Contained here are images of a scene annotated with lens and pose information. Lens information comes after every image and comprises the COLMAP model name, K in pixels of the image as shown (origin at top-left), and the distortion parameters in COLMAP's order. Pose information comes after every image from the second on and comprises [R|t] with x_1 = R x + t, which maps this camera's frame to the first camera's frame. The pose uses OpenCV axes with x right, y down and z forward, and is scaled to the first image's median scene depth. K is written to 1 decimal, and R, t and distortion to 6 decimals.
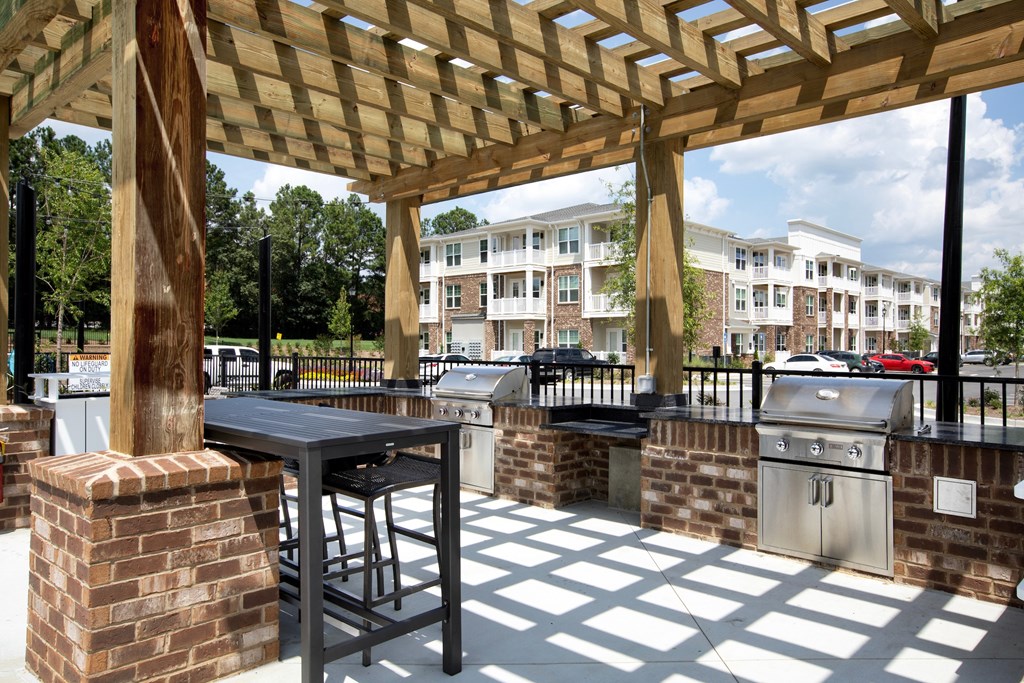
lens RADIAL K [[700.4, 0, 510.3], [0, 700.4, 338.1], [0, 0, 1]] dist [0.014300, 0.005805]
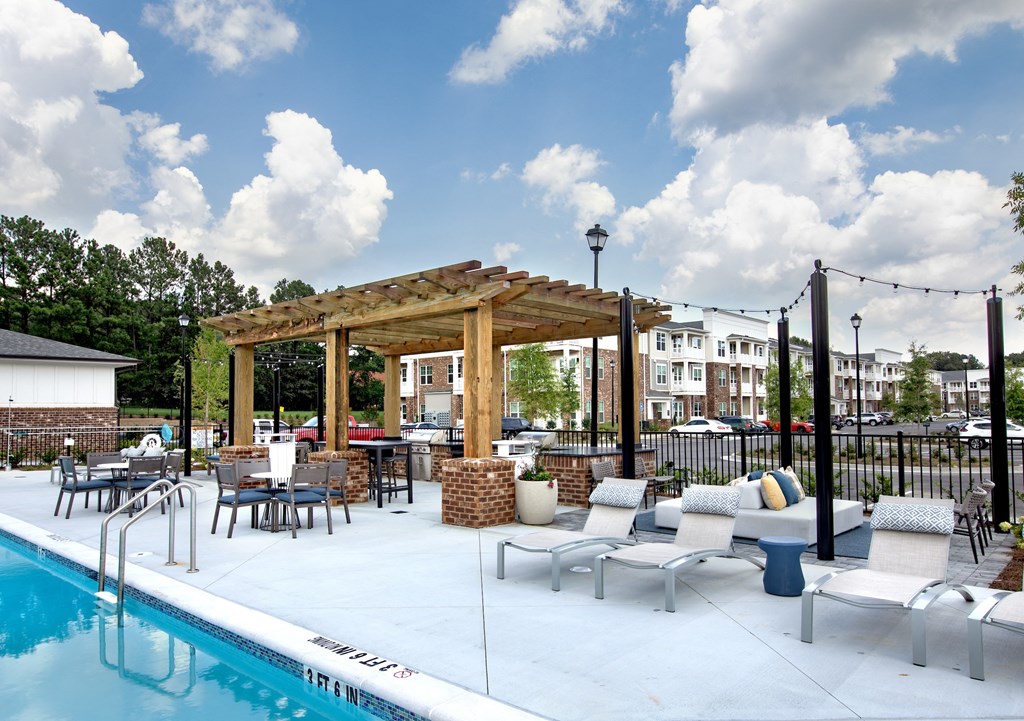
lens RADIAL K [[689.3, 0, 488.8], [0, 689.3, 395.6], [0, 0, 1]] dist [-0.023542, -0.001511]
pose [[0.999914, -0.012919, 0.002094, 0.024866], [0.012946, 0.999827, -0.013367, -0.006425], [-0.001920, 0.013393, 0.999908, -0.200832]]
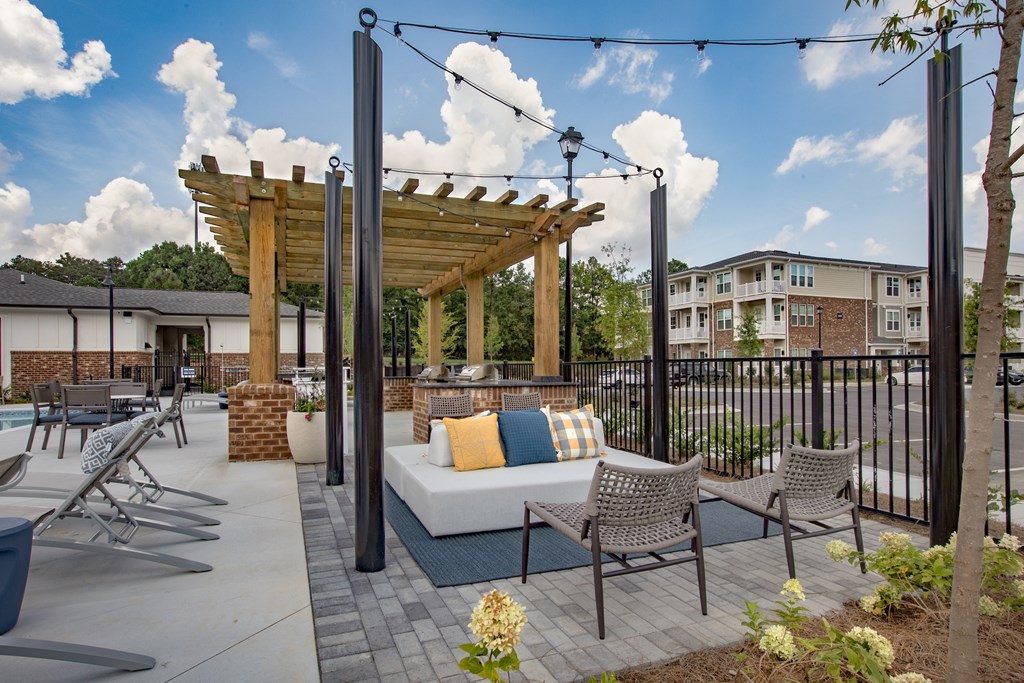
lens RADIAL K [[554.8, 0, 510.8], [0, 554.8, 371.1], [0, 0, 1]] dist [-0.004074, -0.000319]
pose [[0.911291, -0.007013, -0.411702, 0.127102], [0.015590, 0.999726, 0.017478, 0.002978], [0.411467, -0.022346, 0.911151, -0.114870]]
